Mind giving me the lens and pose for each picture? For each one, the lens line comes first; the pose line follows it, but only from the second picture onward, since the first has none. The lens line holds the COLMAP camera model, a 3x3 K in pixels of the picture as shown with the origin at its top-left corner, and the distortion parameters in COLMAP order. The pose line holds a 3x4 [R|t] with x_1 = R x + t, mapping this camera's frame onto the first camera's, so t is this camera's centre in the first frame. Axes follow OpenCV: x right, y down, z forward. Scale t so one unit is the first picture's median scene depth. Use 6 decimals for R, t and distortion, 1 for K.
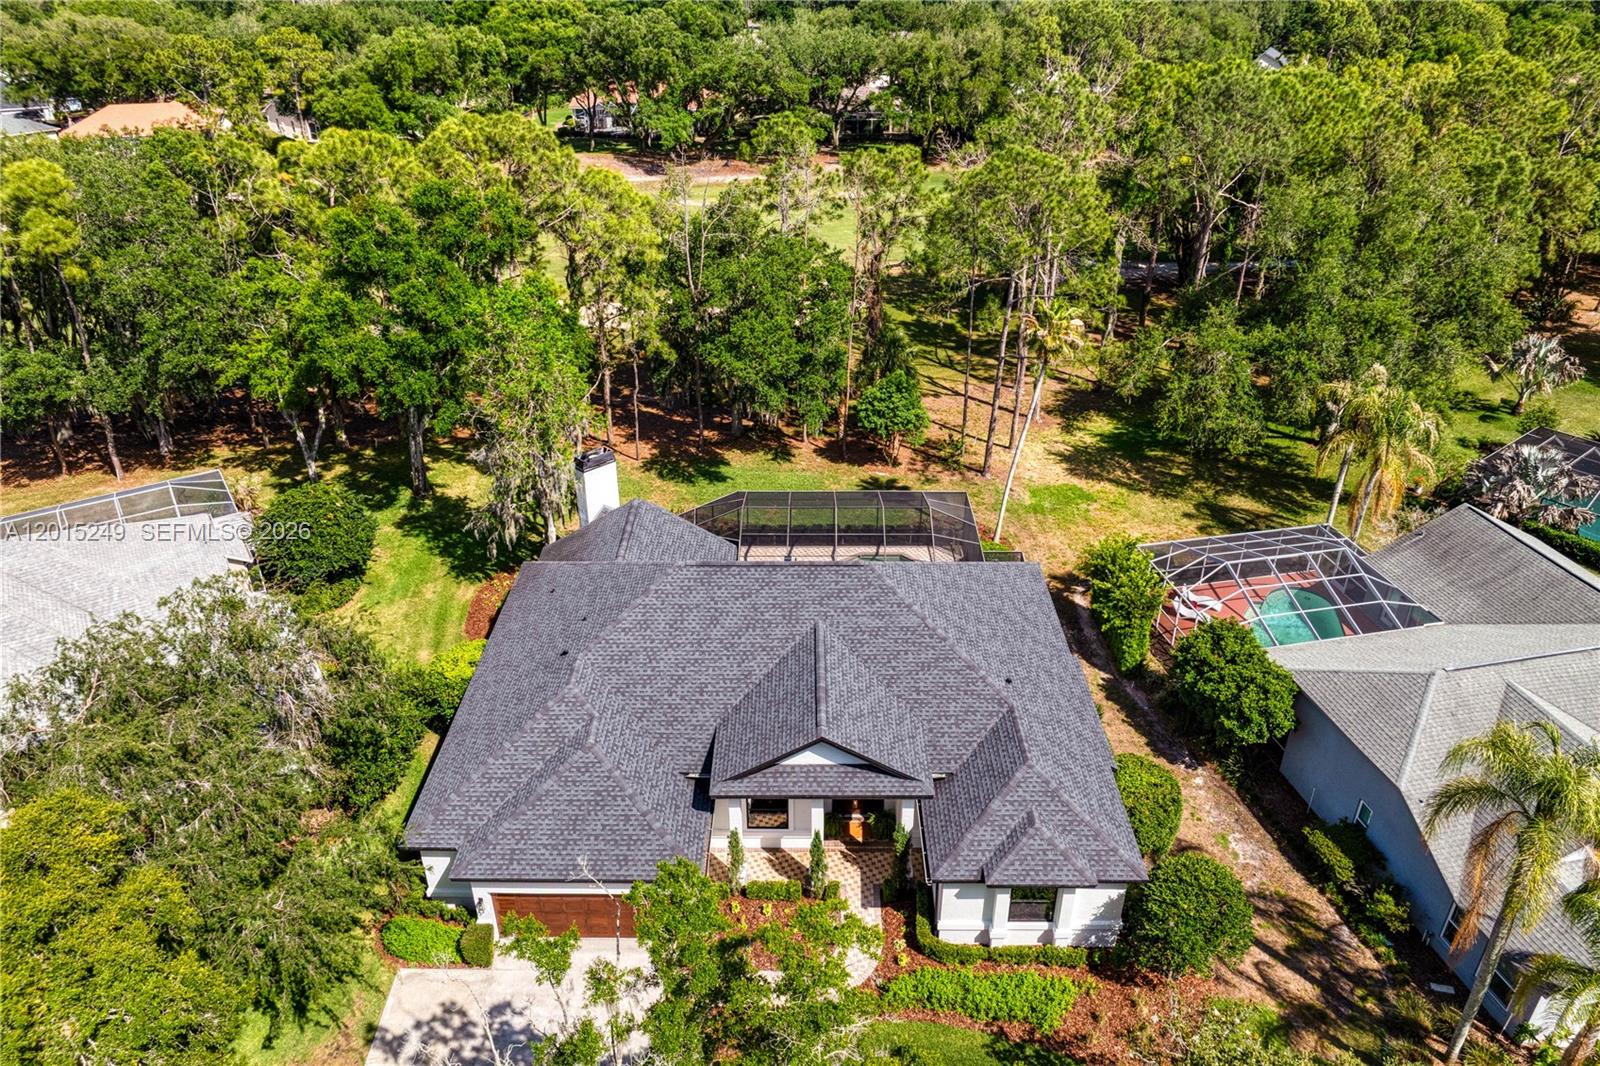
lens RADIAL K [[1144.6, 0, 806.3], [0, 1144.6, 533.7], [0, 0, 1]] dist [-0.024928, -0.000685]
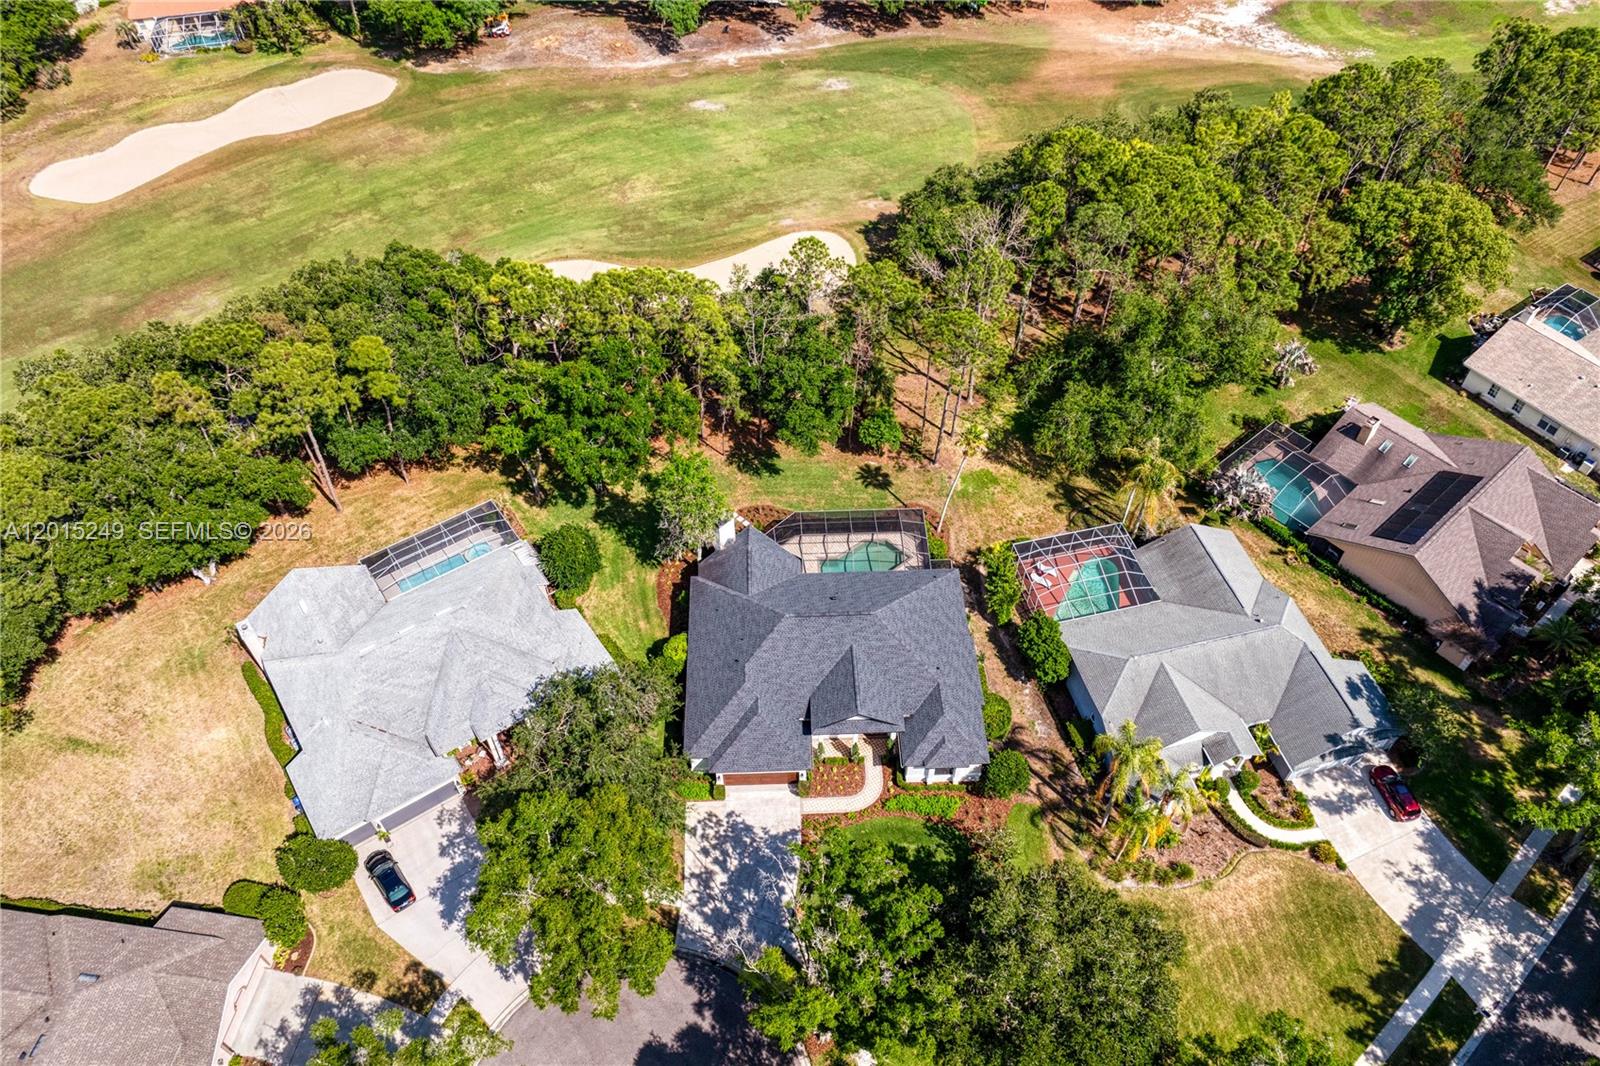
lens RADIAL K [[1099.8, 0, 791.8], [0, 1099.8, 575.0], [0, 0, 1]] dist [-0.070337, 0.029336]
pose [[0.999445, -0.029711, 0.015067, -0.133408], [0.022213, 0.931427, 0.363250, -0.809873], [-0.024826, -0.362713, 0.931570, -0.906436]]
